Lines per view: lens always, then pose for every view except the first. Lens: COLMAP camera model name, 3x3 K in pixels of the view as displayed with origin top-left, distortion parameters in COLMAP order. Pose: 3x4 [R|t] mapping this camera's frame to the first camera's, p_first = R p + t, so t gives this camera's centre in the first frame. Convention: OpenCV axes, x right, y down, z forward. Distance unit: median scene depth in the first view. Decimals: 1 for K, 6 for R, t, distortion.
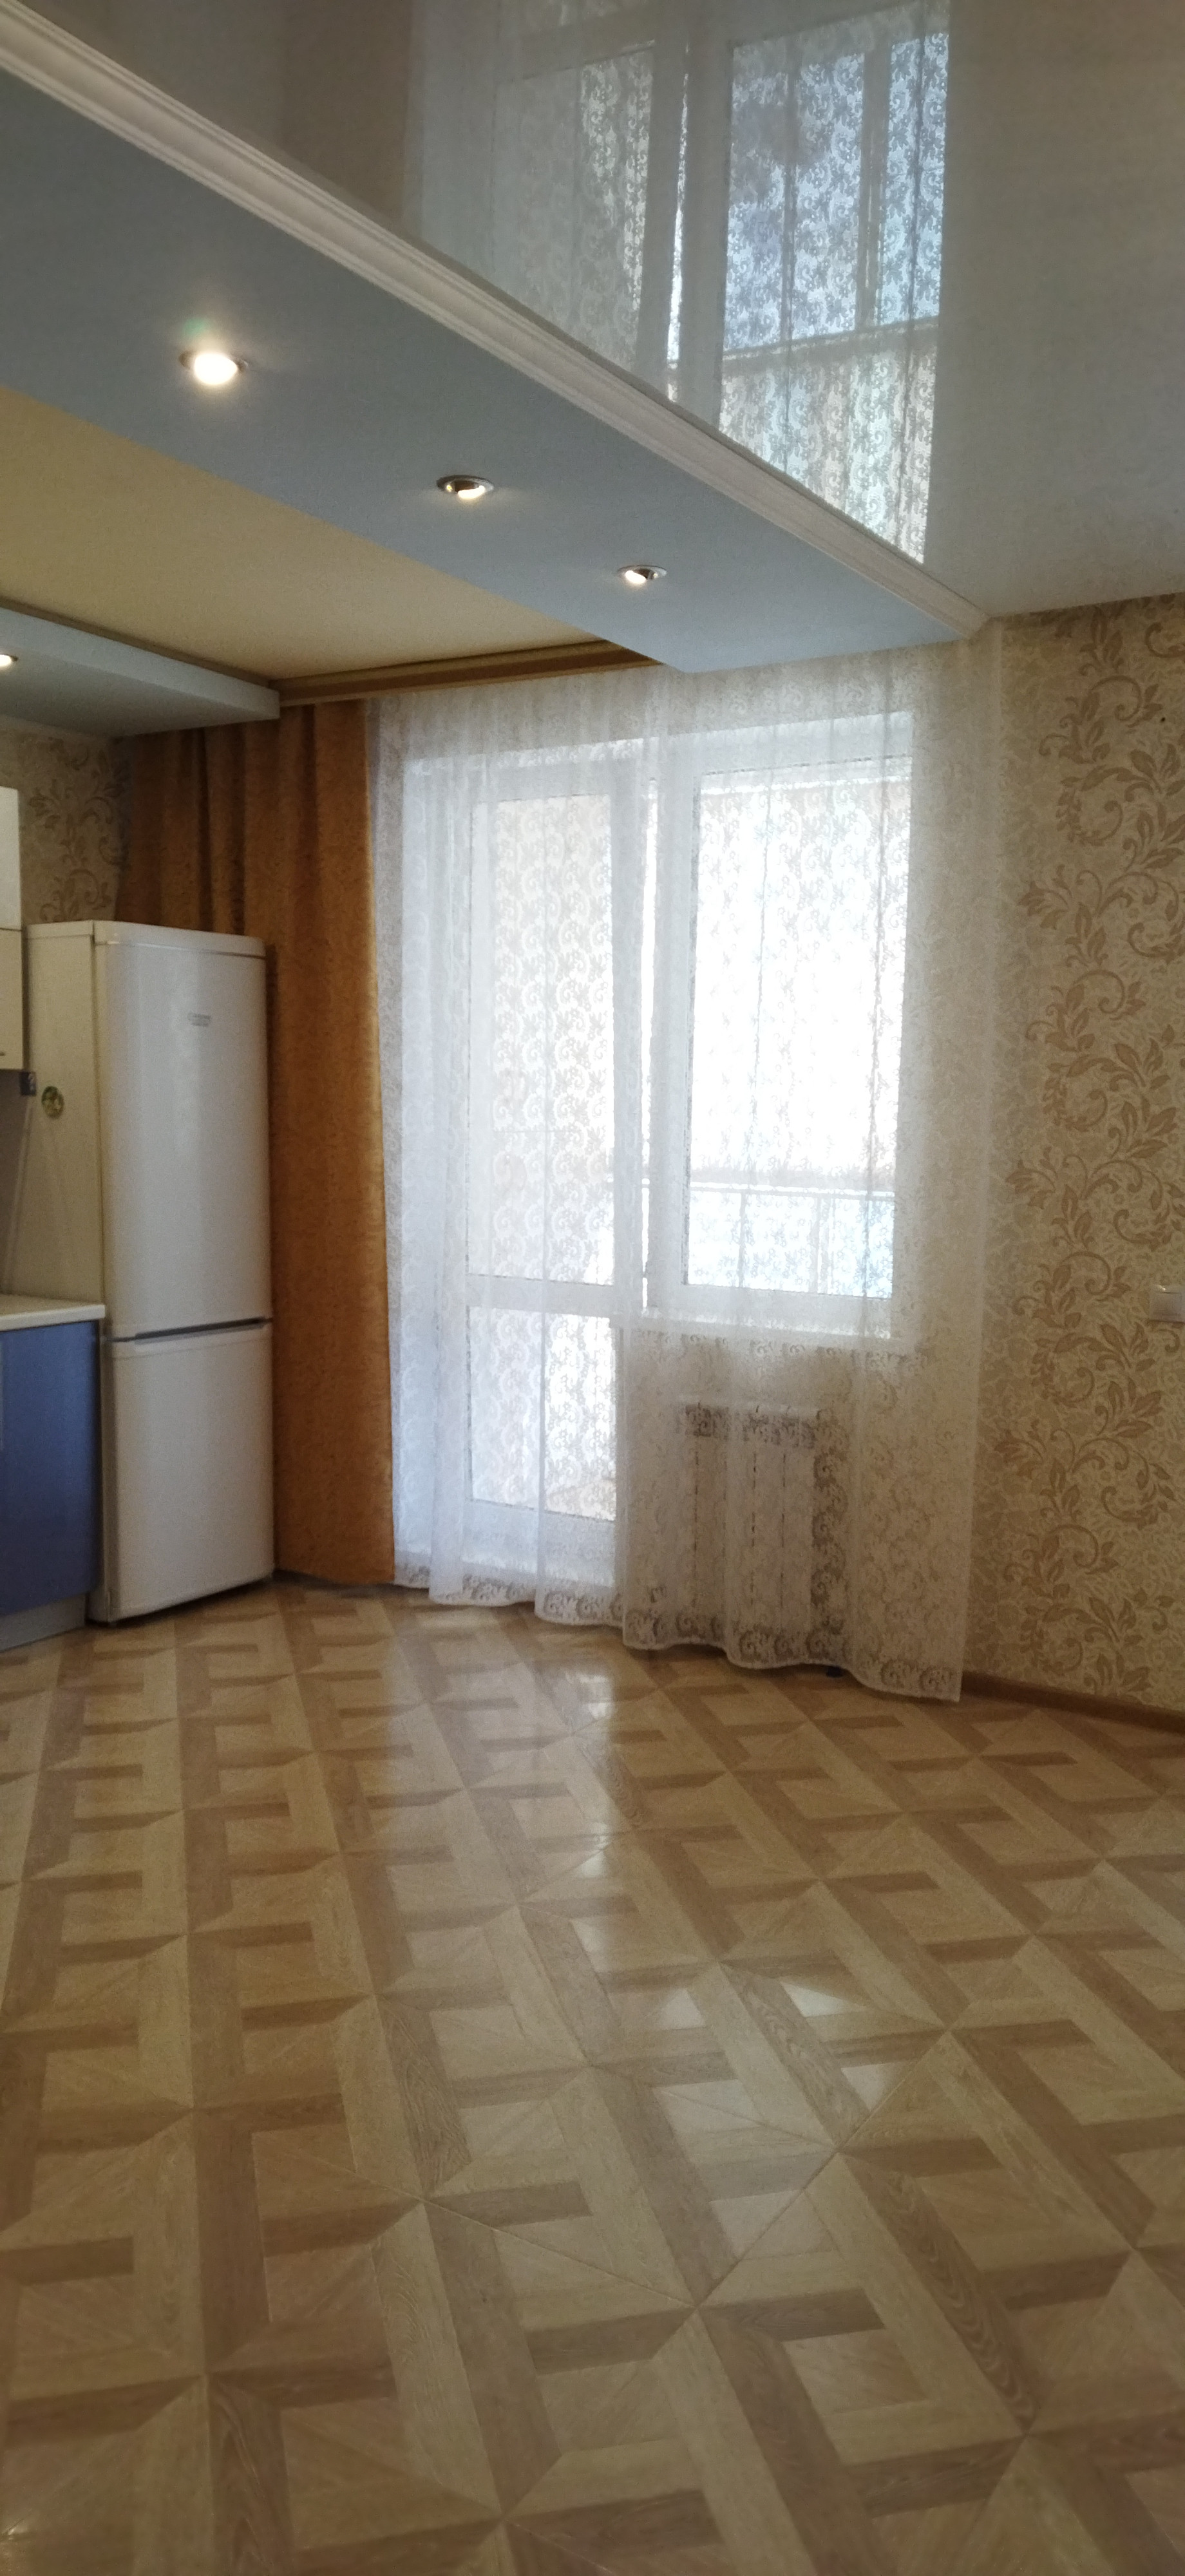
lens RADIAL K [[1912.8, 0, 585.5], [0, 1912.8, 1351.9], [0, 0, 1]] dist [0.108384, -0.152941]
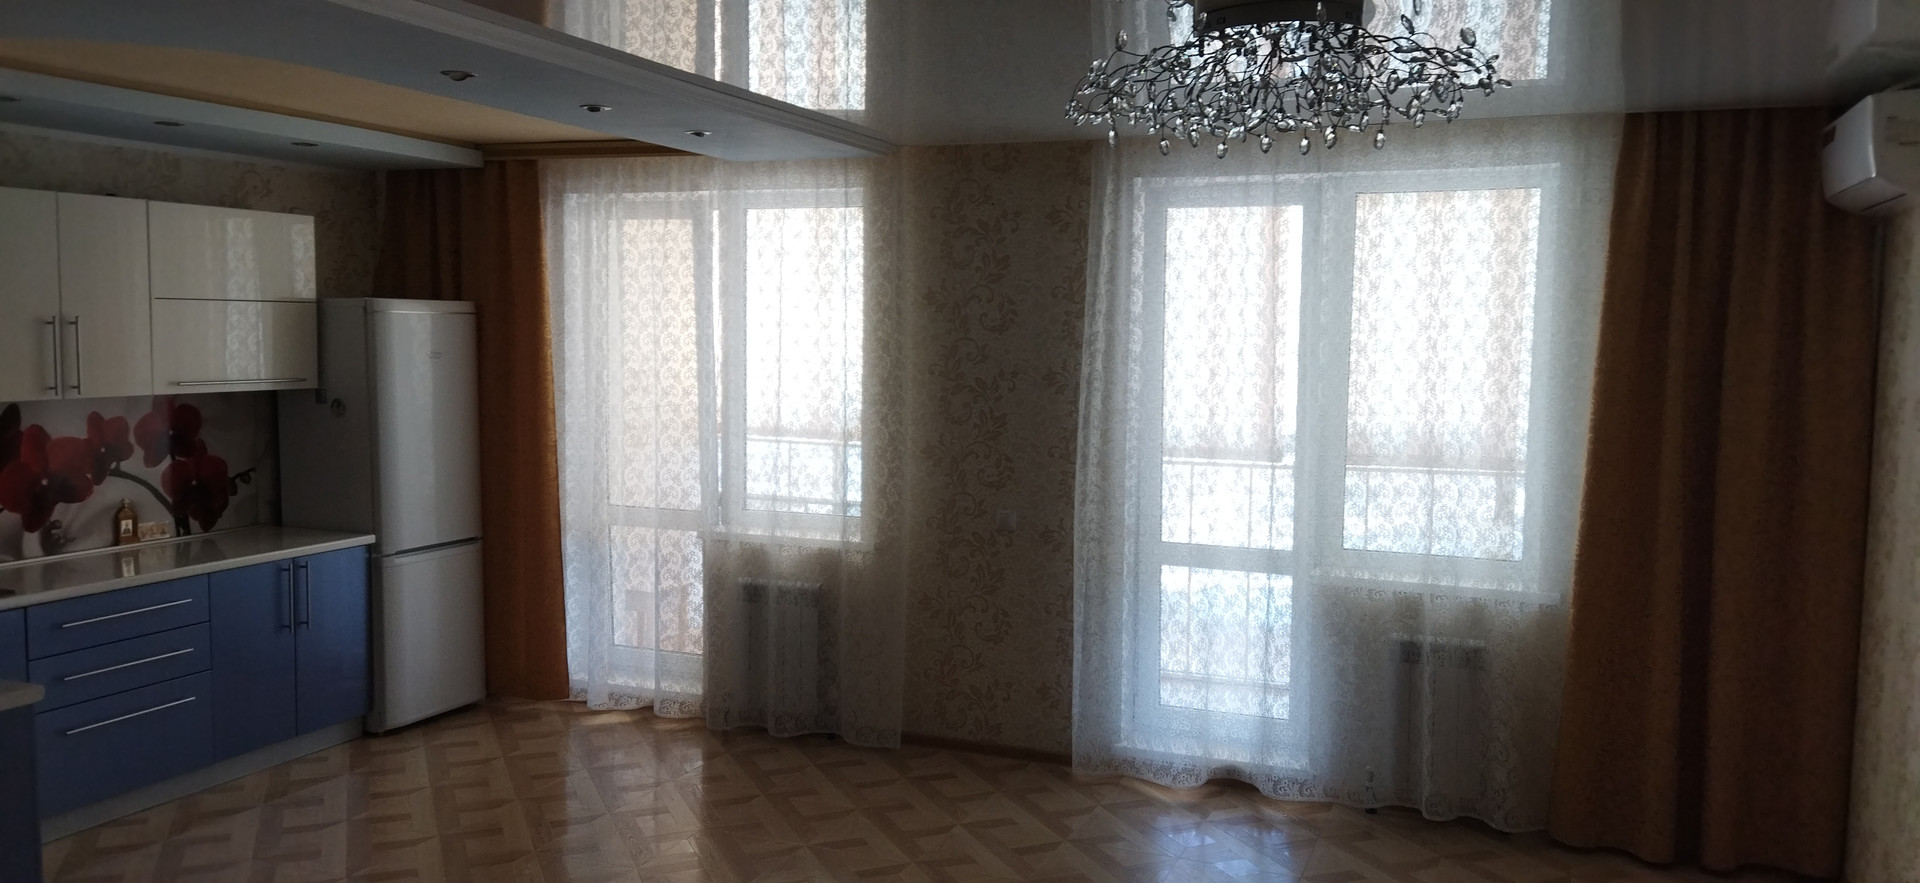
lens RADIAL K [[1425.7, 0, 969.6], [0, 1425.7, 465.9], [0, 0, 1]] dist [0.108384, -0.152941]
pose [[0.984200, -0.019349, 0.176000, 0.029378], [0.025592, 0.999119, -0.033271, -0.029751], [-0.175201, 0.037249, 0.983828, -0.290947]]
